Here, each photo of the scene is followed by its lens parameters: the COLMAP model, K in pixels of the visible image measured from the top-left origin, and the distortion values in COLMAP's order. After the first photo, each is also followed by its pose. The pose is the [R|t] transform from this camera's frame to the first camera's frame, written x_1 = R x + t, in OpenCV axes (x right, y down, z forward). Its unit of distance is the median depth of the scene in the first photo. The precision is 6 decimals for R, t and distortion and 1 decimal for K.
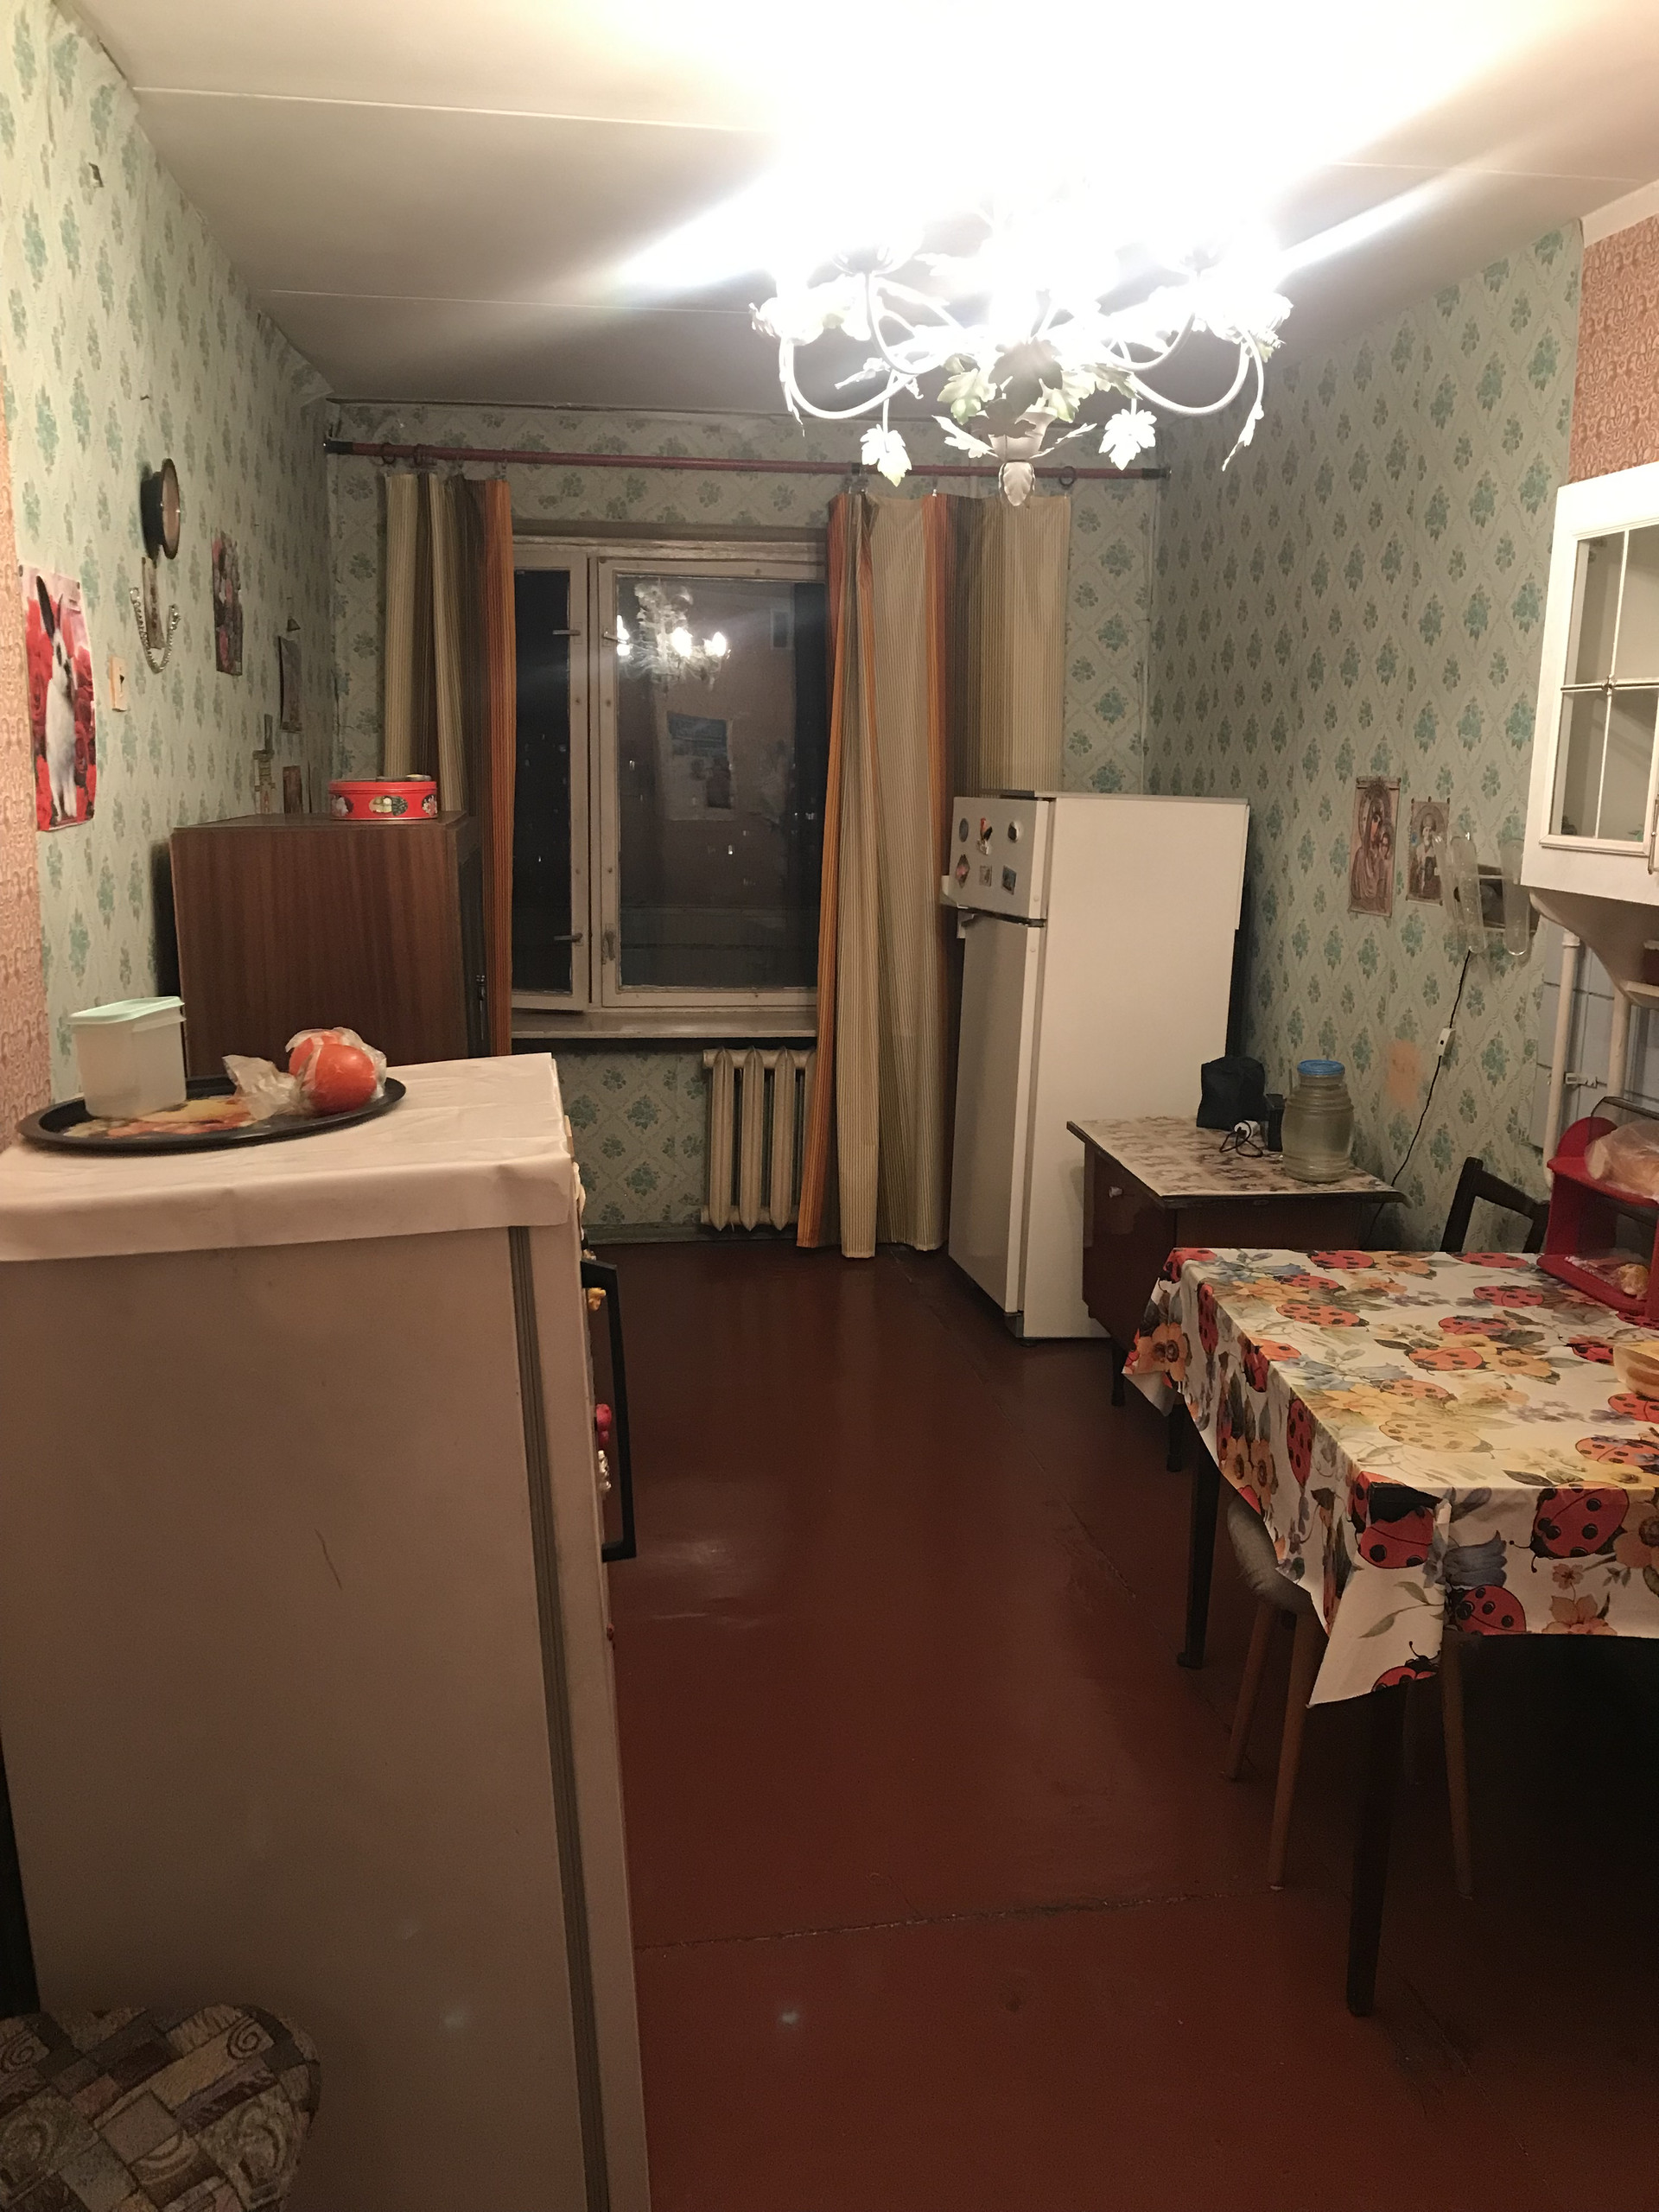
lens RADIAL K [[1802.7, 0, 828.5], [0, 1802.7, 1153.7], [0, 0, 1]] dist [0.028536, -0.002913]
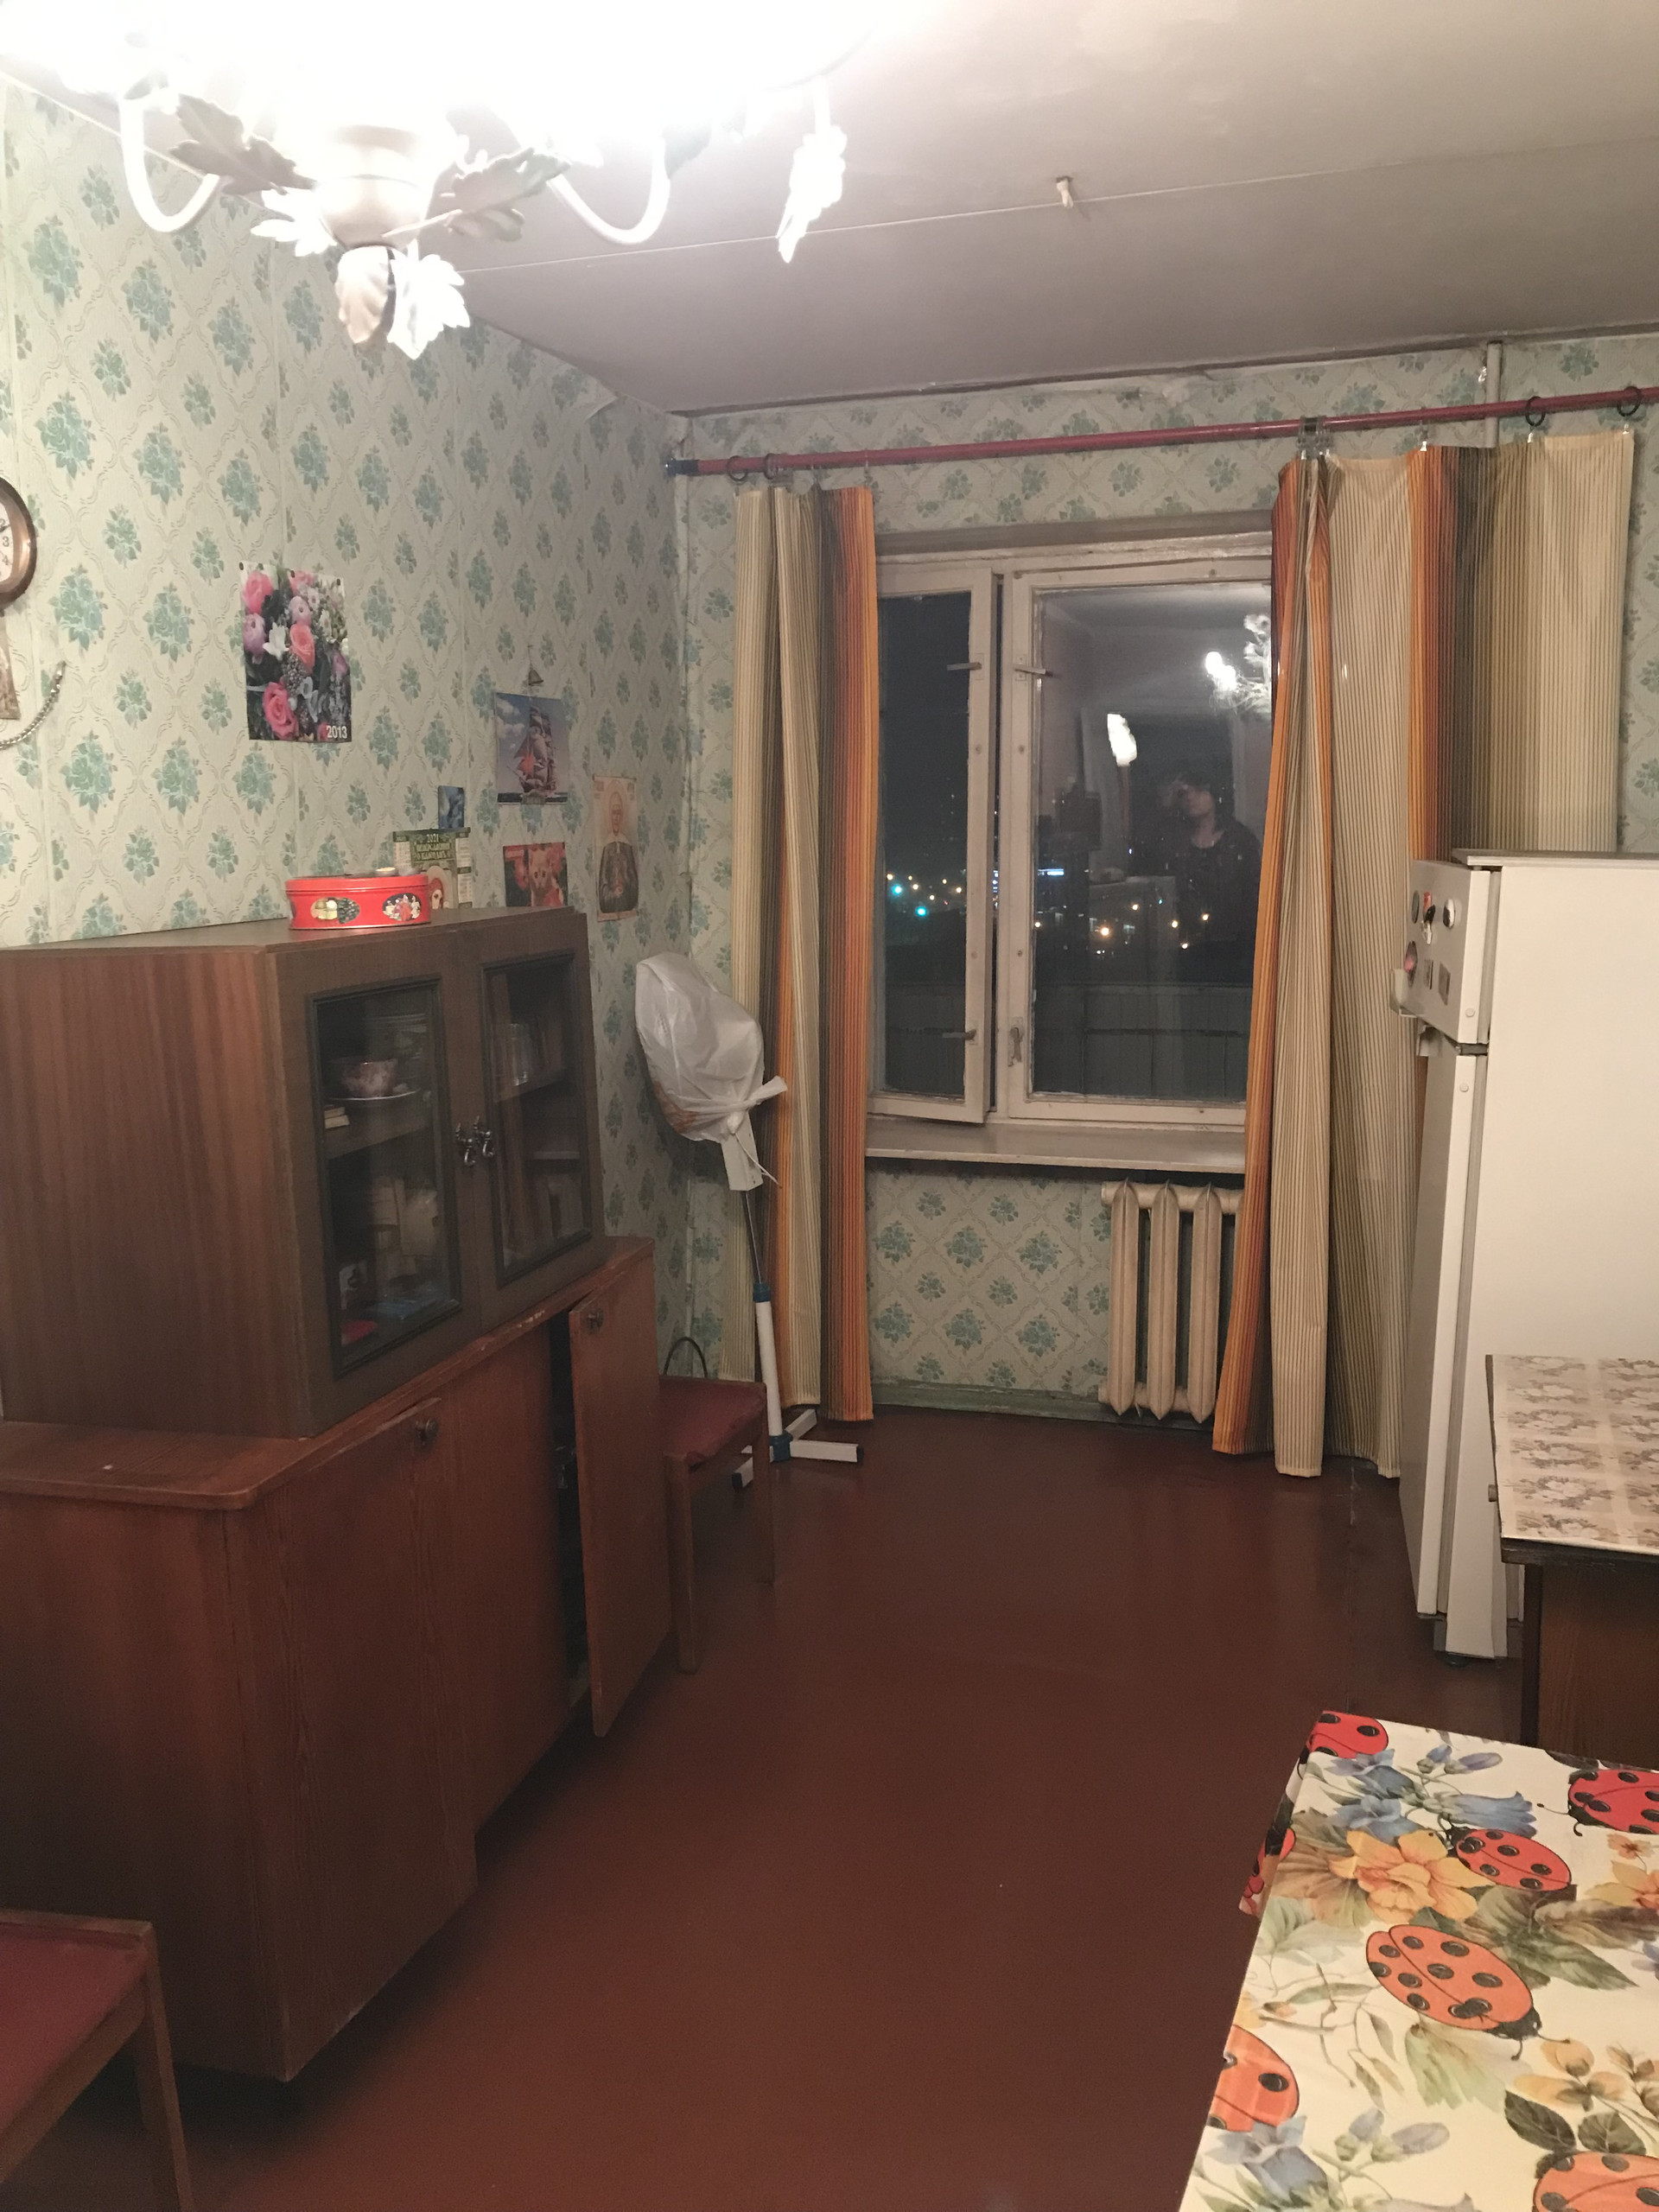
lens RADIAL K [[1853.0, 0, 829.5], [0, 1853.0, 1106.0], [0, 0, 1]] dist [0.078928, -0.093444]
pose [[0.913804, 0.041712, -0.404008, 0.155989], [-0.061635, 0.997434, -0.036428, -0.057340], [0.401451, 0.058190, 0.914030, 0.226883]]
